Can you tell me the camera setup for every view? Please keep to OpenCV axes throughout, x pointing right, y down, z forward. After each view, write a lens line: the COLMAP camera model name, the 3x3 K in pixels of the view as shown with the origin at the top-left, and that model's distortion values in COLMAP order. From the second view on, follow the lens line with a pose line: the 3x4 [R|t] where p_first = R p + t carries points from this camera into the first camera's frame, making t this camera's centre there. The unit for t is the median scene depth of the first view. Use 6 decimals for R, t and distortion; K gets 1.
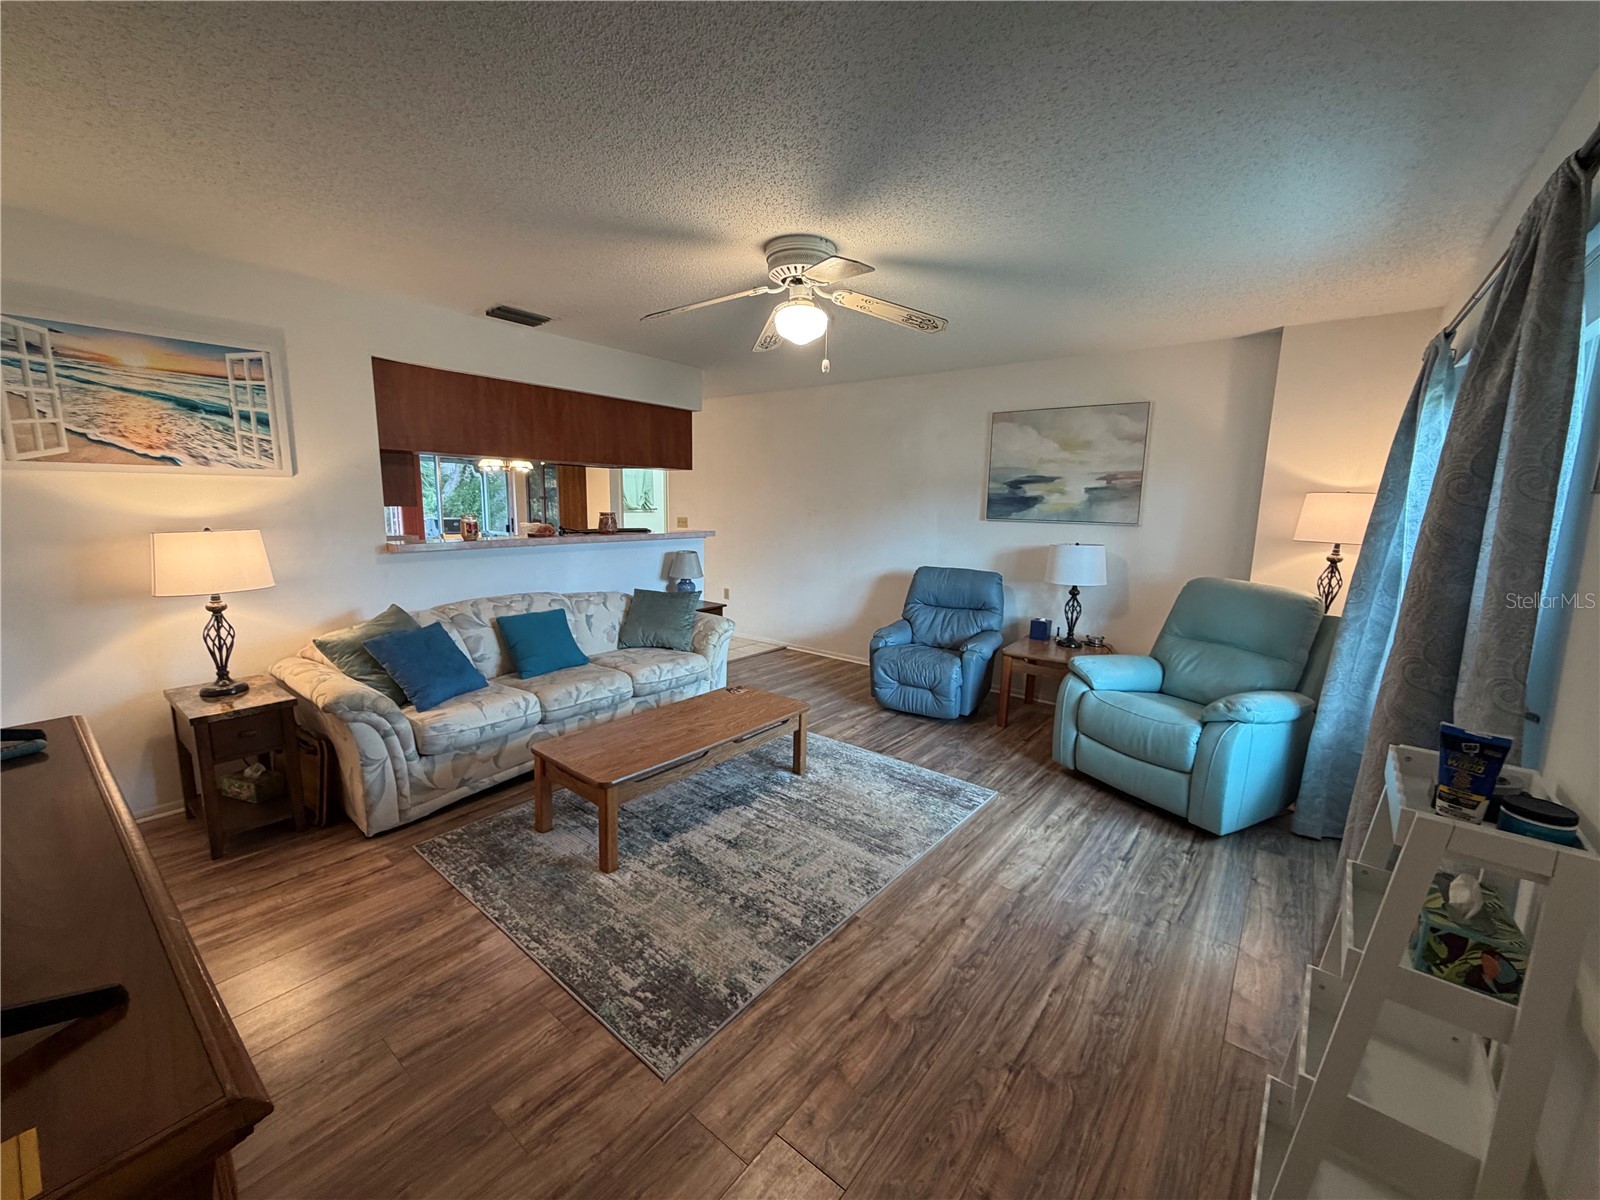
lens RADIAL K [[639.0, 0, 795.0], [0, 639.0, 598.8], [0, 0, 1]] dist [-0.002265, -0.000470]
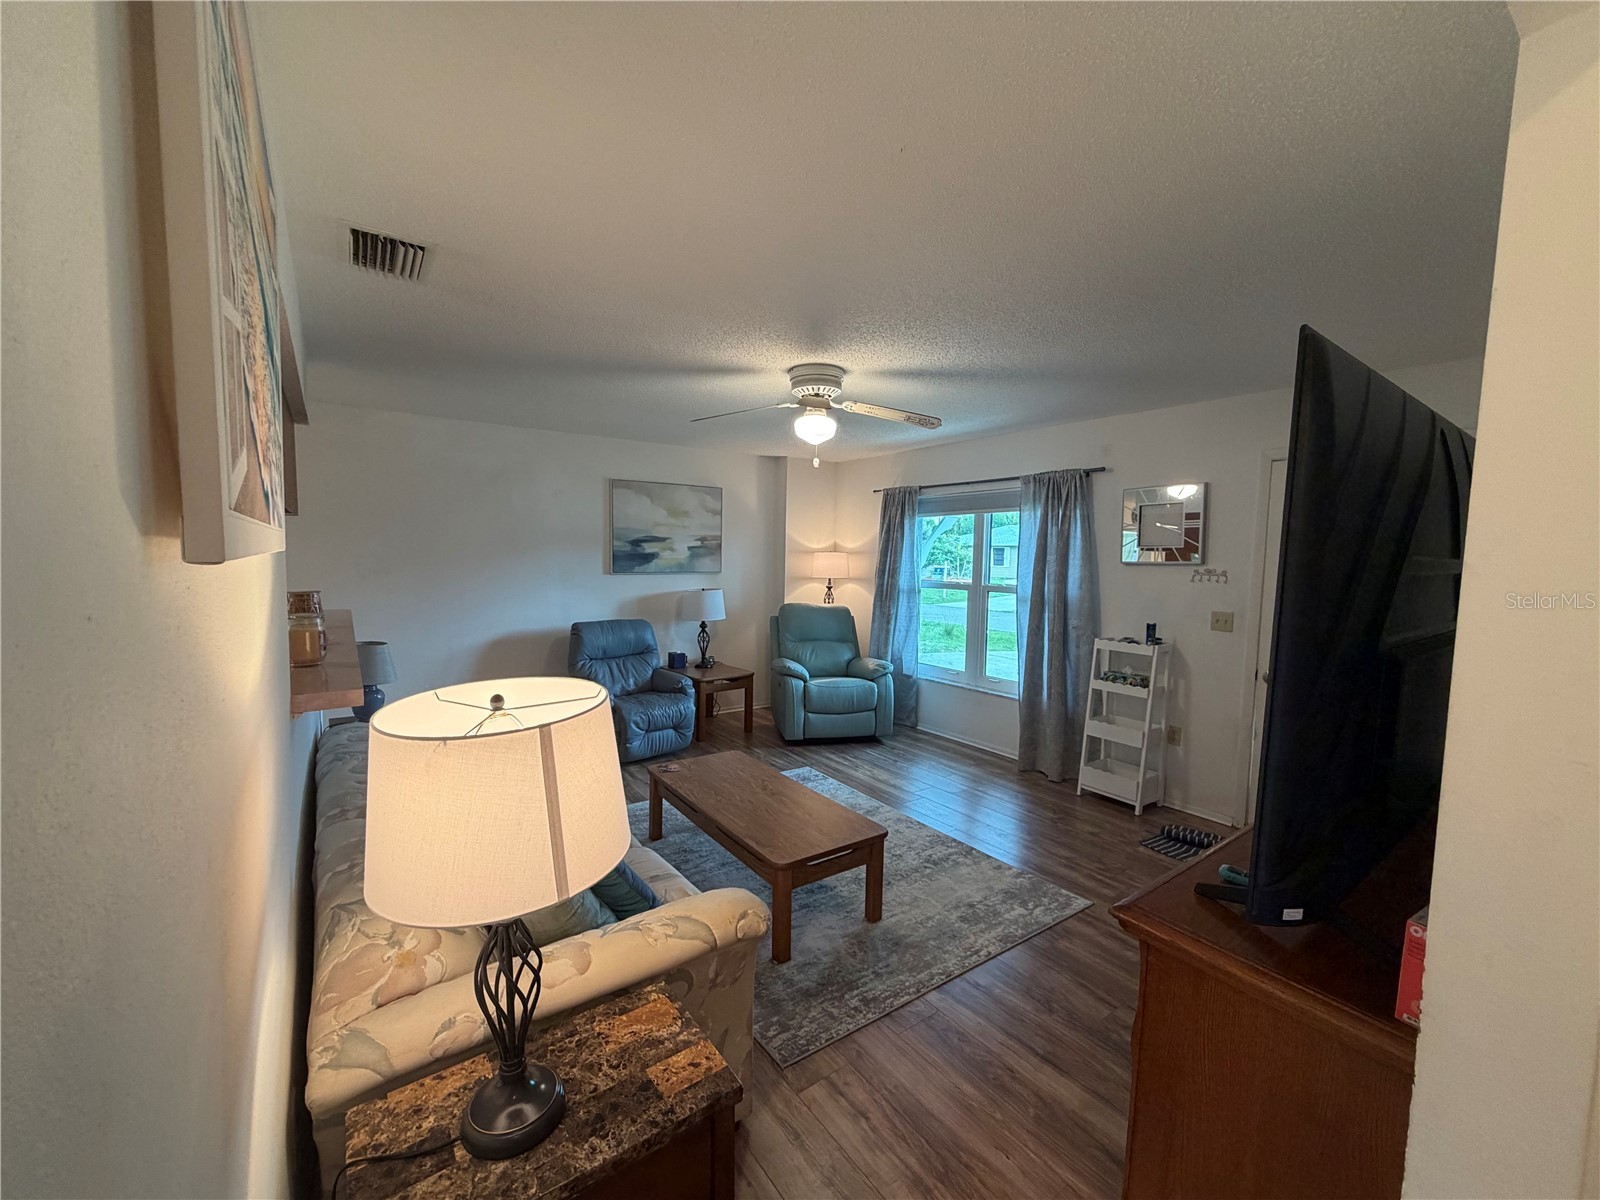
lens RADIAL K [[639.0, 0, 795.0], [0, 639.0, 598.8], [0, 0, 1]] dist [-0.002265, -0.000470]
pose [[0.272181, -0.084057, 0.958568, -0.949024], [0.139534, 0.989096, 0.047114, -0.125221], [-0.952075, 0.120929, 0.280942, 0.553821]]
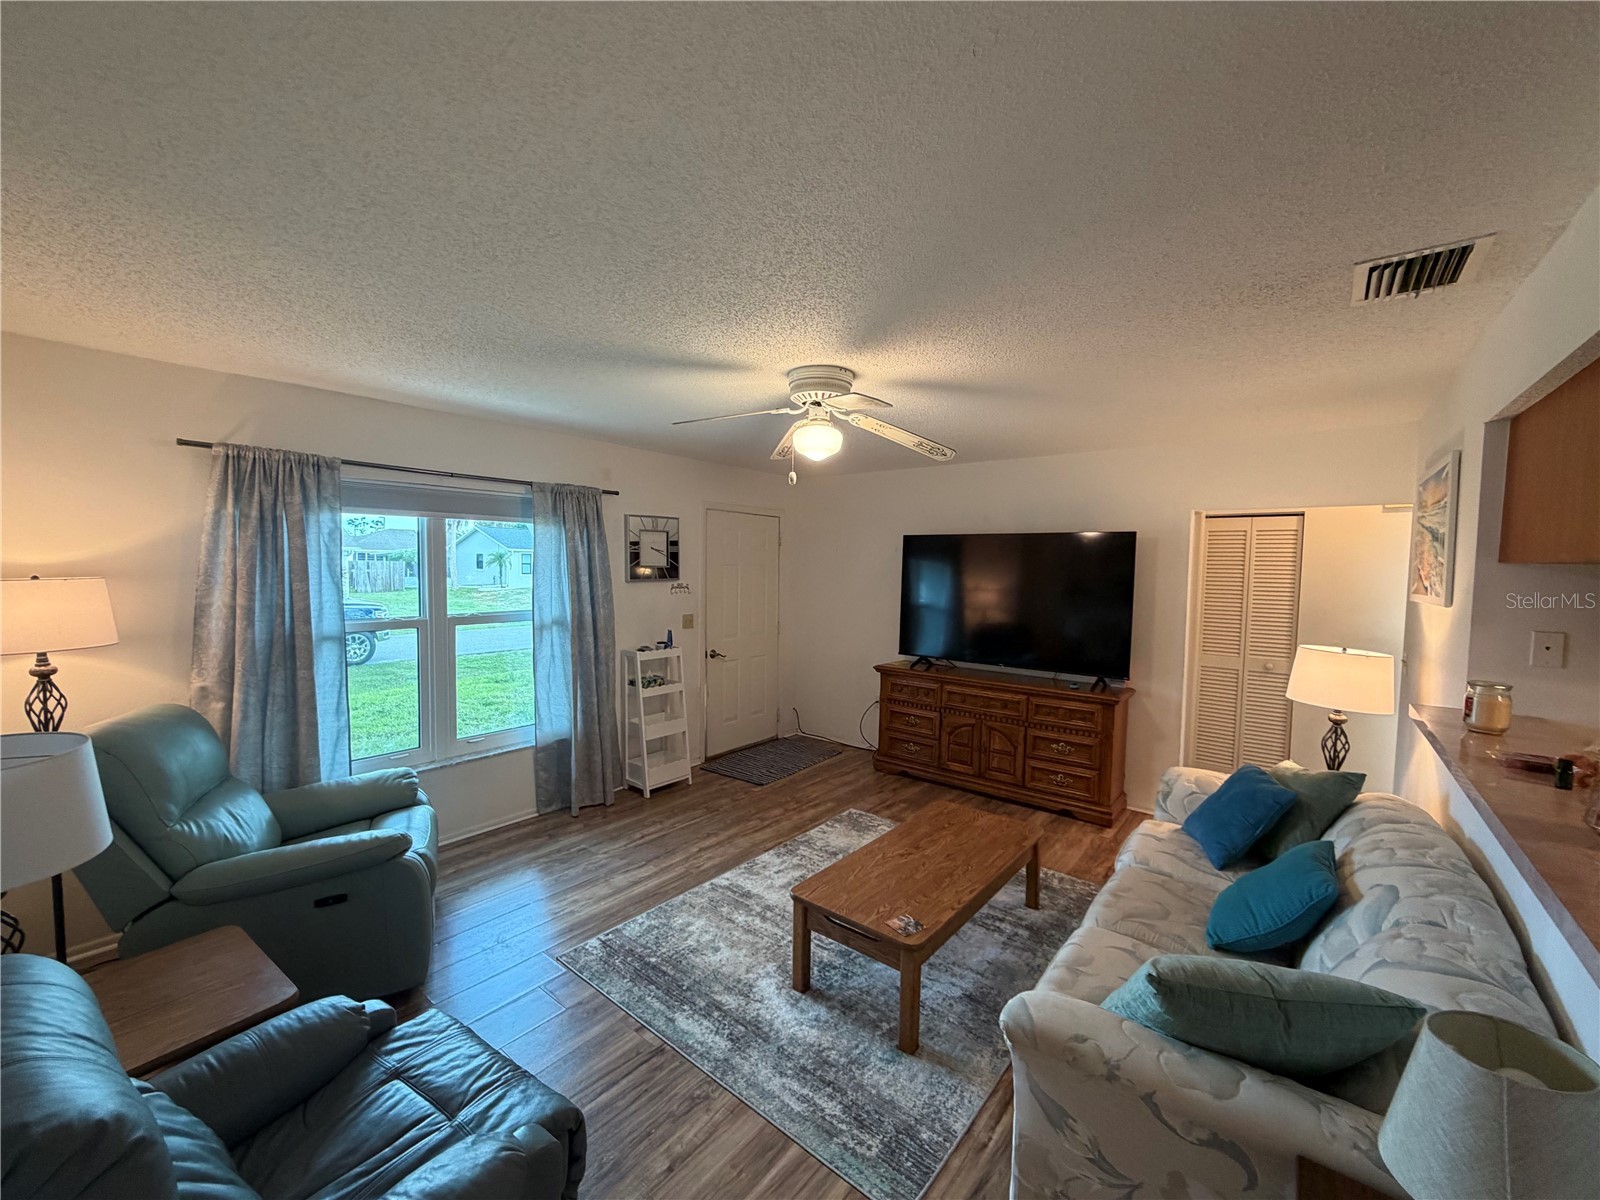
lens RADIAL K [[639.0, 0, 795.0], [0, 639.0, 598.8], [0, 0, 1]] dist [-0.002265, -0.000470]
pose [[-0.999268, -0.038240, -0.001411, 0.031878], [-0.037689, 0.977154, 0.209166, -0.304375], [-0.006620, 0.209066, -0.977879, 1.601158]]
